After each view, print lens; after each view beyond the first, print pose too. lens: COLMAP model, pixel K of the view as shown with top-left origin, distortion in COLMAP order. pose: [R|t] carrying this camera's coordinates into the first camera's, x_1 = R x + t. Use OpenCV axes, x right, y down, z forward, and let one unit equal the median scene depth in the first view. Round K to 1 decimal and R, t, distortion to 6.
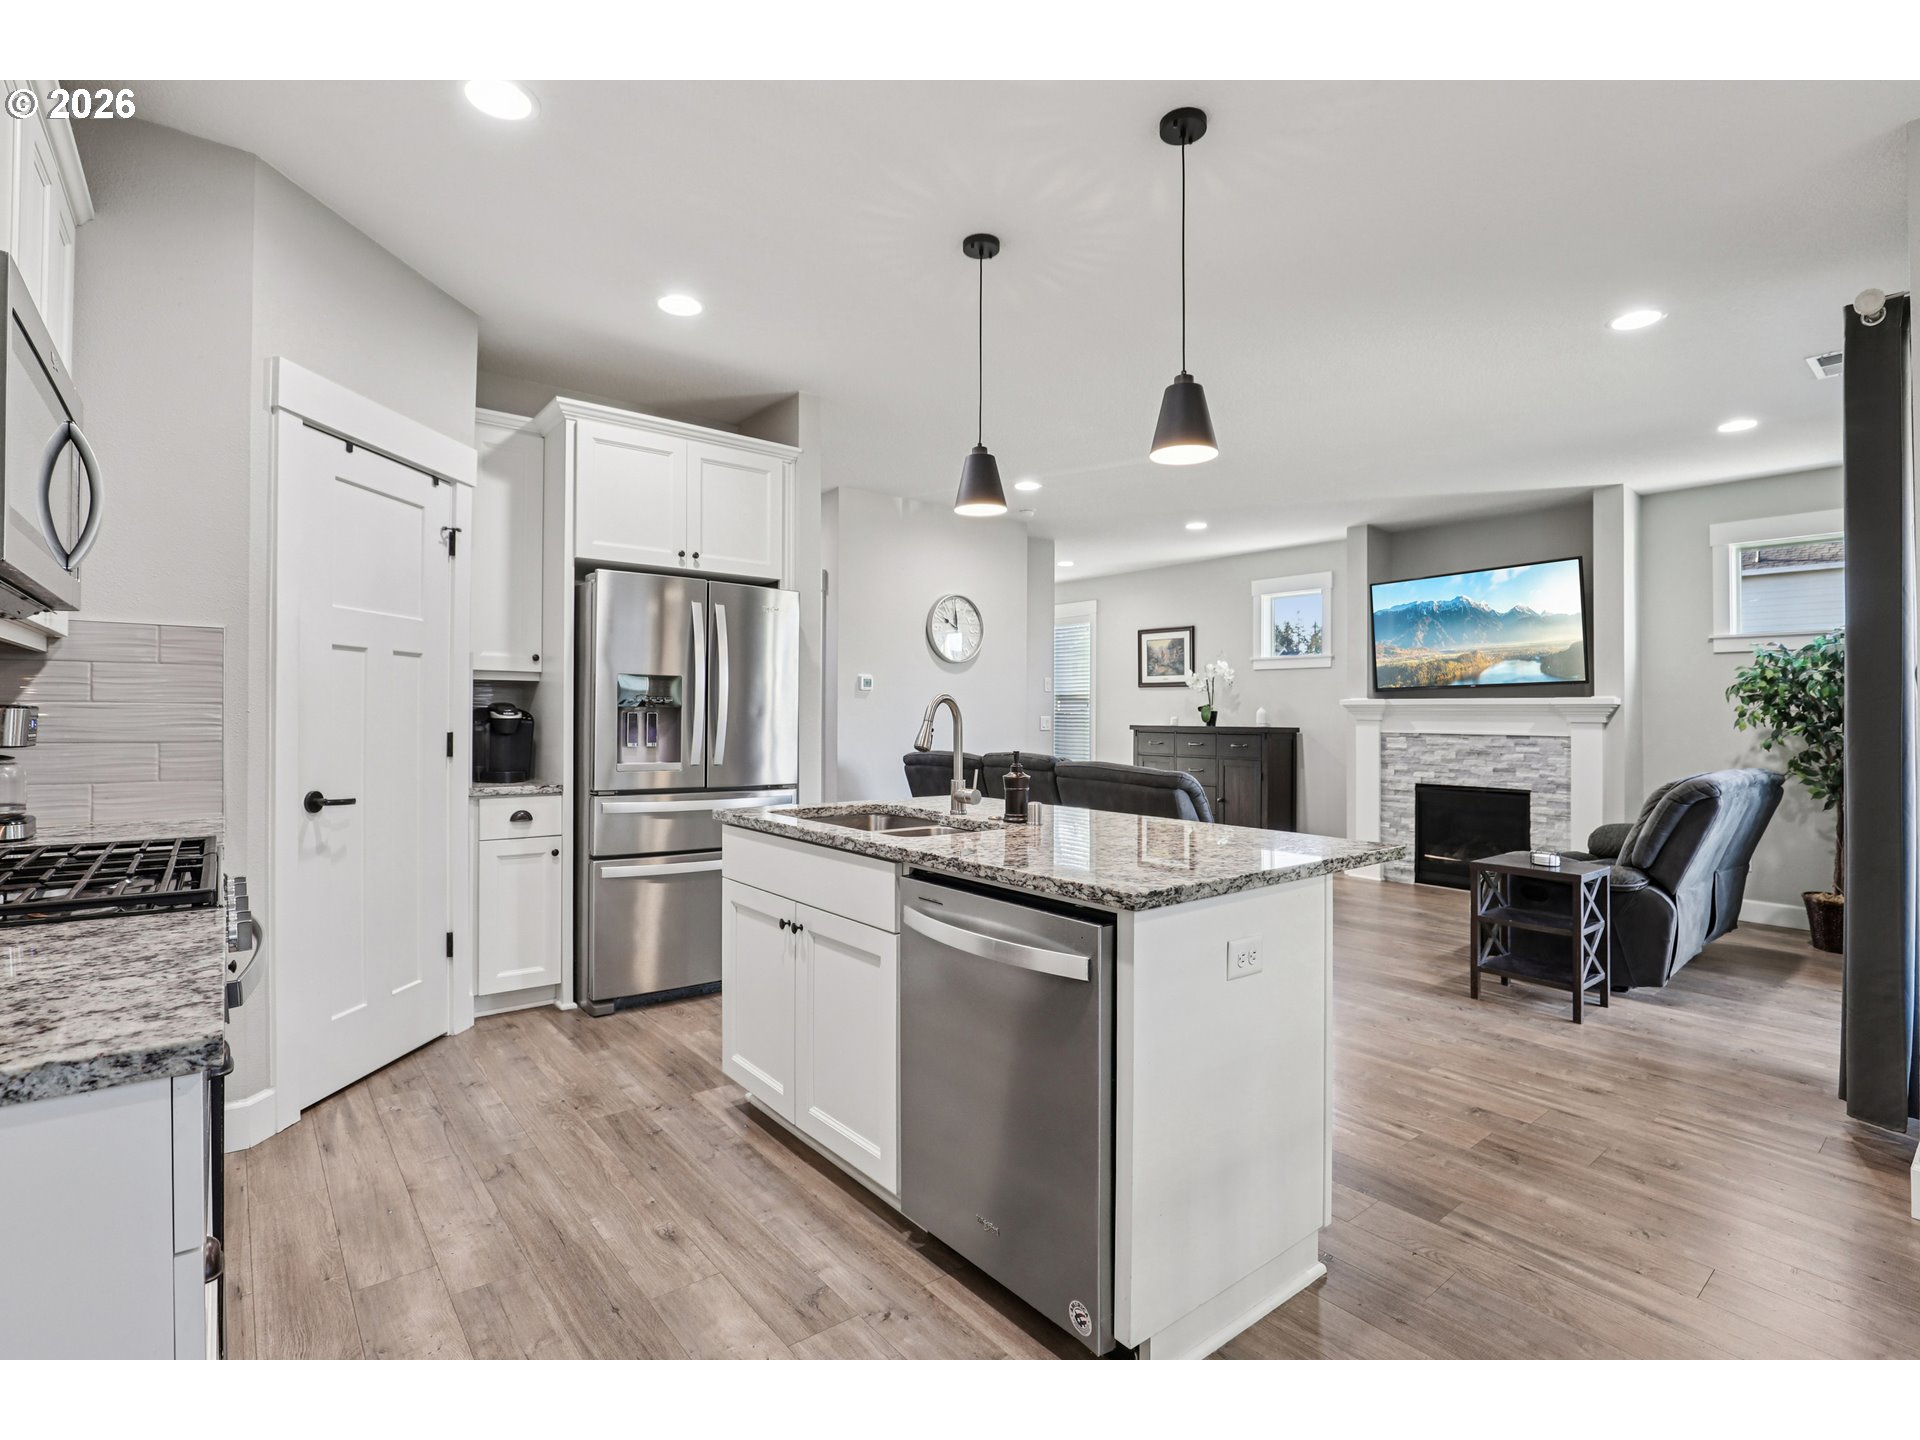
lens RADIAL K [[915.8, 0, 941.7], [0, 915.8, 689.0], [0, 0, 1]] dist [-0.029892, 0.007594]
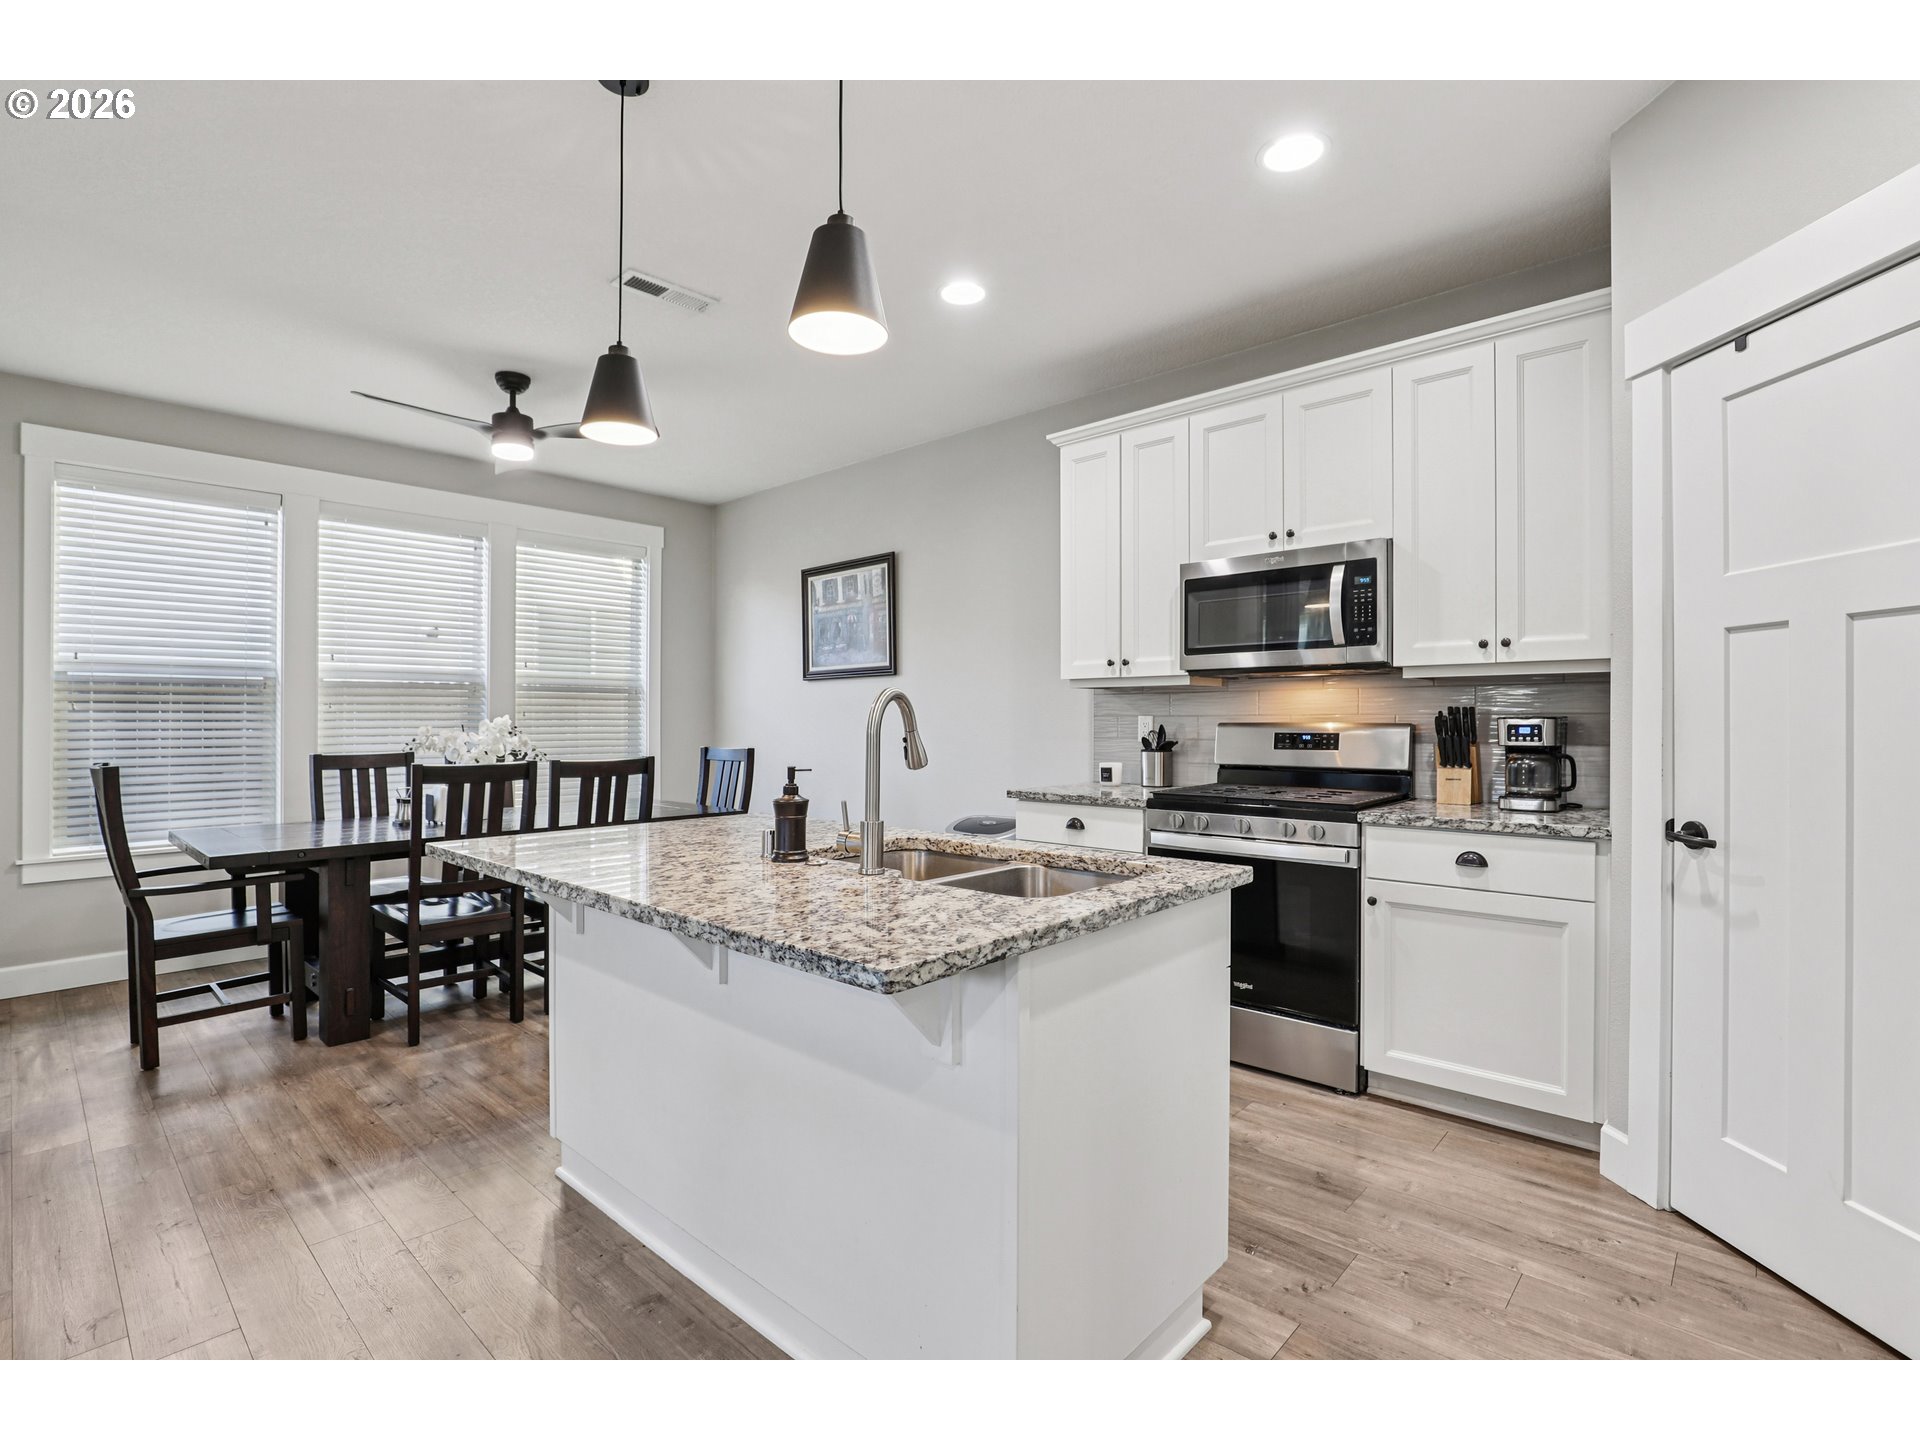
lens RADIAL K [[915.8, 0, 952.1], [0, 915.8, 726.7], [0, 0, 1]] dist [-0.029892, 0.007594]
pose [[-0.988922, -0.006243, -0.148307, 0.024689], [-0.003073, 0.999762, -0.021590, 0.021193], [0.148406, -0.020895, -0.988706, 0.713928]]
